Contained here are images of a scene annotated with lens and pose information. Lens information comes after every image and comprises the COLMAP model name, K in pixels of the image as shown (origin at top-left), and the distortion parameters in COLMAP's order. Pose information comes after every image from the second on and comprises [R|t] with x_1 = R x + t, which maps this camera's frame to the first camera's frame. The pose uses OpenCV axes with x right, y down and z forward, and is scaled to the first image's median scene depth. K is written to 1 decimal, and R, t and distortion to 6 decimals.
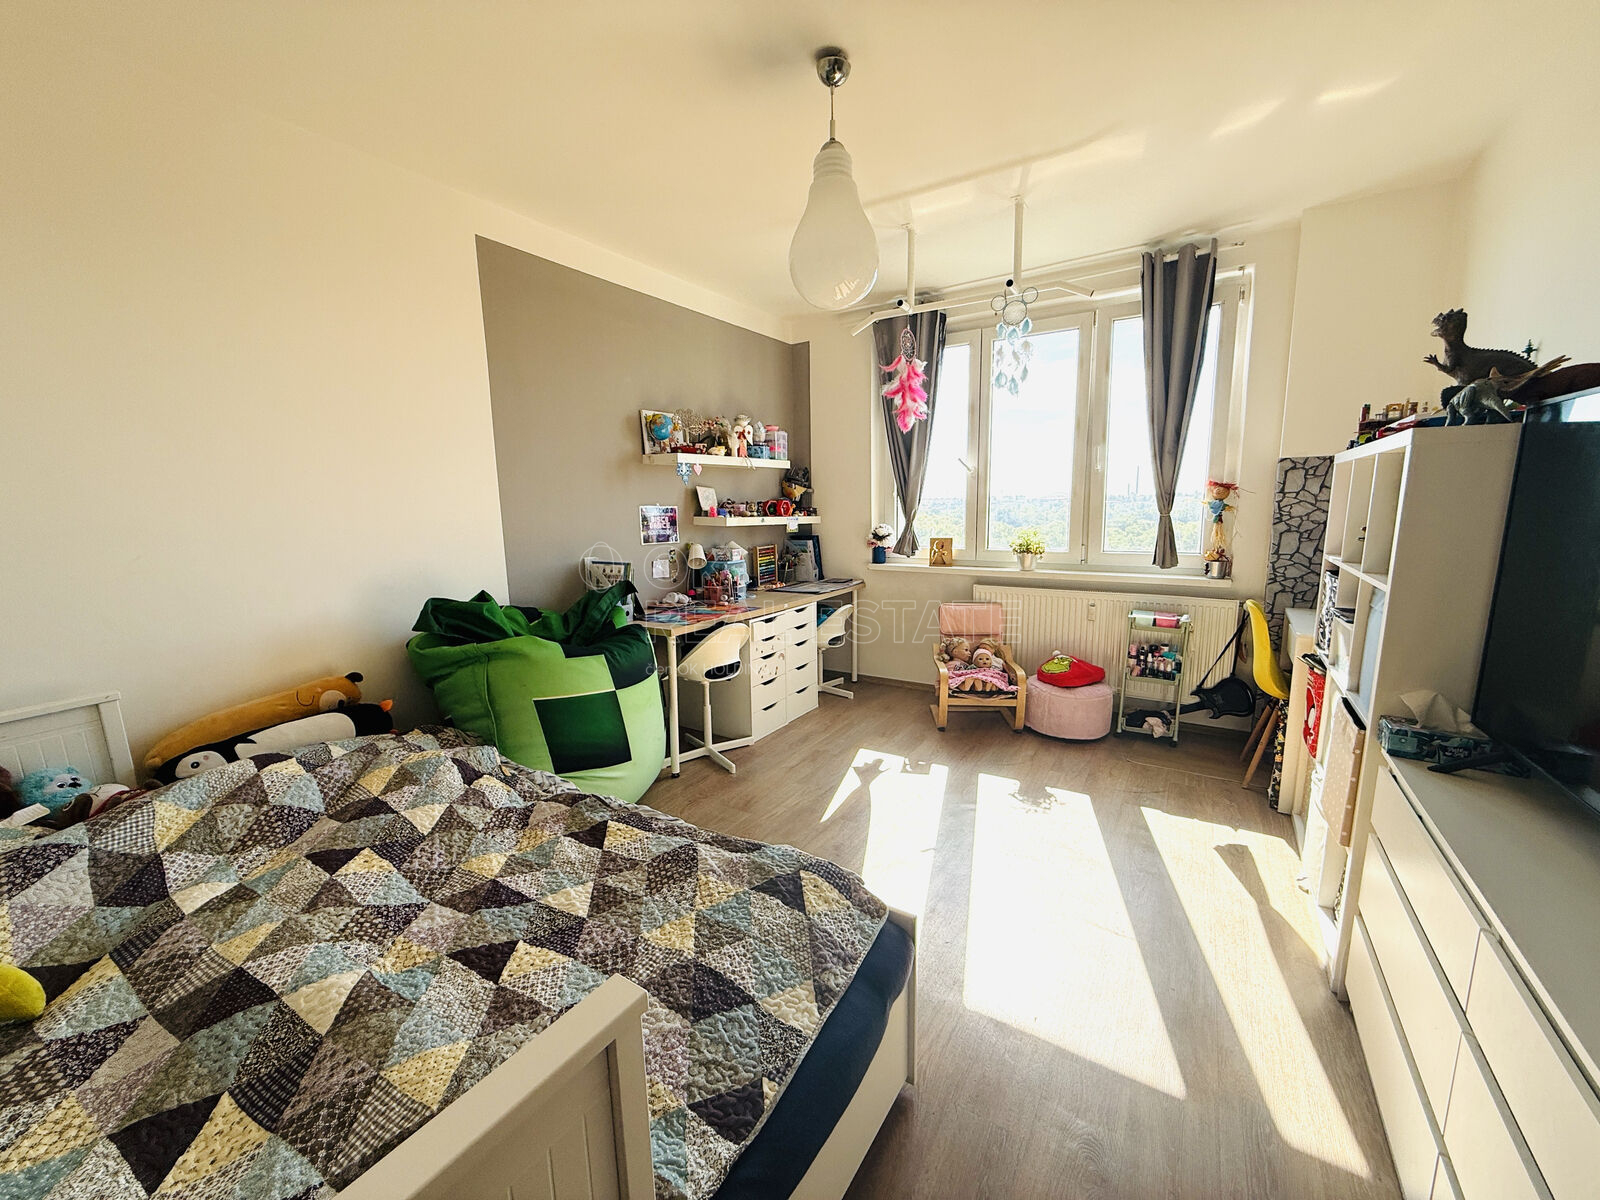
lens RADIAL K [[634.7, 0, 803.6], [0, 634.7, 606.6], [0, 0, 1]] dist [-0.002536, -0.000164]
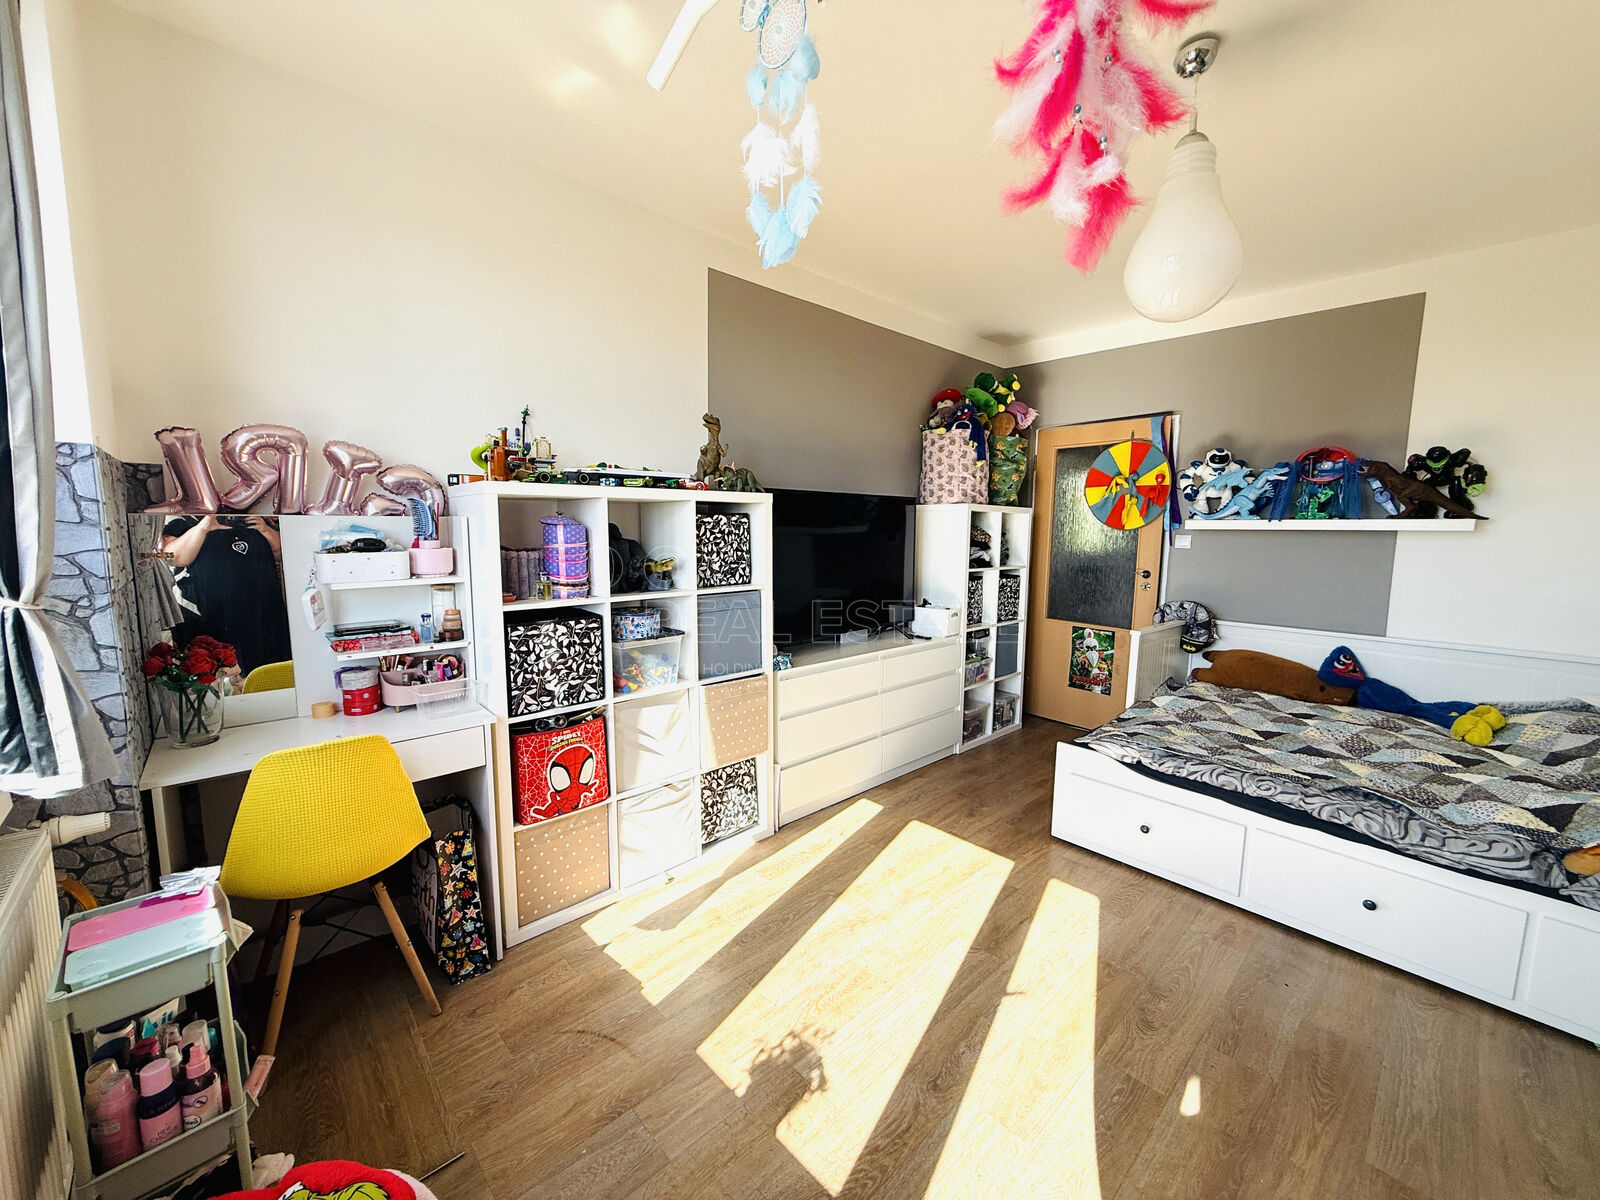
lens RADIAL K [[634.7, 0, 796.8], [0, 634.7, 599.3], [0, 0, 1]] dist [-0.002536, -0.000164]
pose [[-0.966278, -0.020219, 0.256706, 0.407615], [0.050527, 0.962645, 0.266011, -0.436736], [-0.252495, 0.270011, -0.929161, 2.532066]]
